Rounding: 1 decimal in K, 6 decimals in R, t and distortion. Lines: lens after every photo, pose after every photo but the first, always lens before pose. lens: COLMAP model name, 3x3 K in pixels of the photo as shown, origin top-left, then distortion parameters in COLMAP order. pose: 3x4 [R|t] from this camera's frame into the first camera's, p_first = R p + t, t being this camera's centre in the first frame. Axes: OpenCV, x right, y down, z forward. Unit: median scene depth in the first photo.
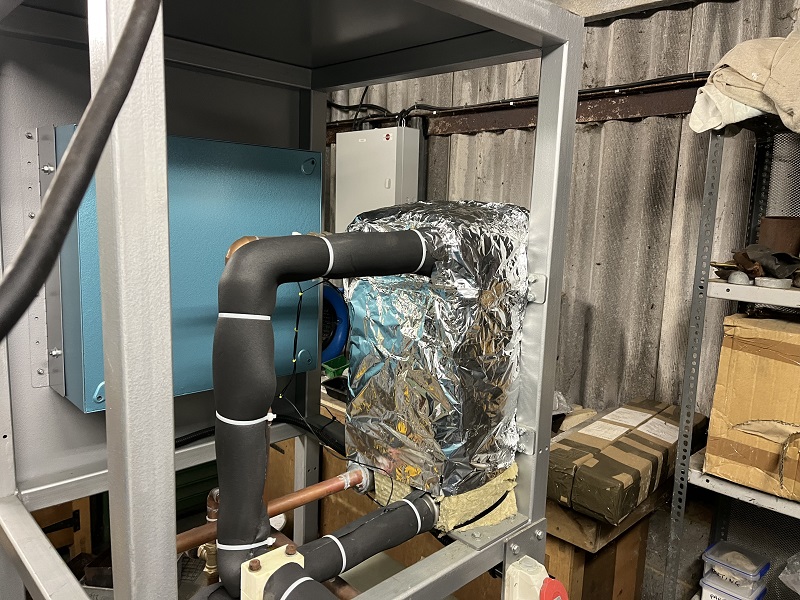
lens RADIAL K [[593.5, 0, 403.3], [0, 593.5, 296.2], [0, 0, 1]] dist [0.039821, -0.068335]
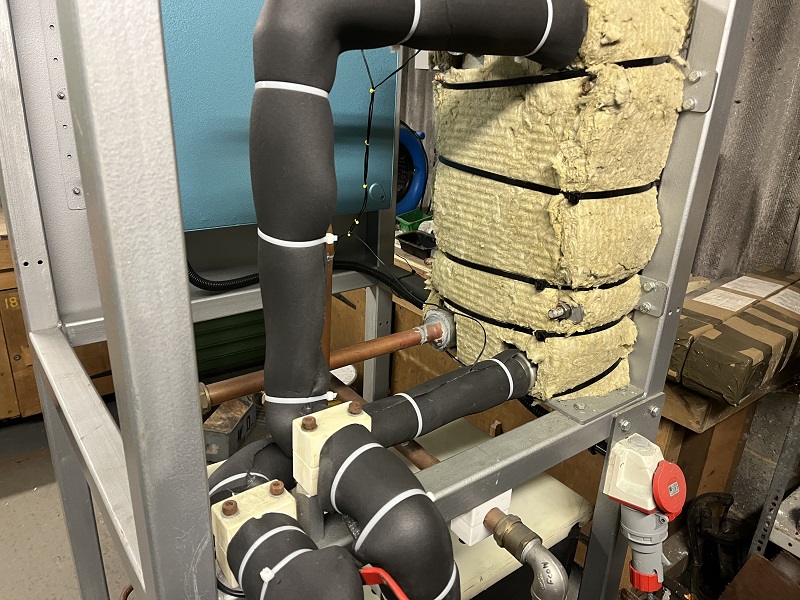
lens RADIAL K [[593.5, 0, 403.3], [0, 593.5, 296.2], [0, 0, 1]] dist [0.039821, -0.068335]
pose [[0.991762, 0.053393, -0.116439, -0.028896], [-0.026836, 0.975421, 0.218710, 0.074498], [0.125254, -0.213783, 0.968818, 0.193362]]
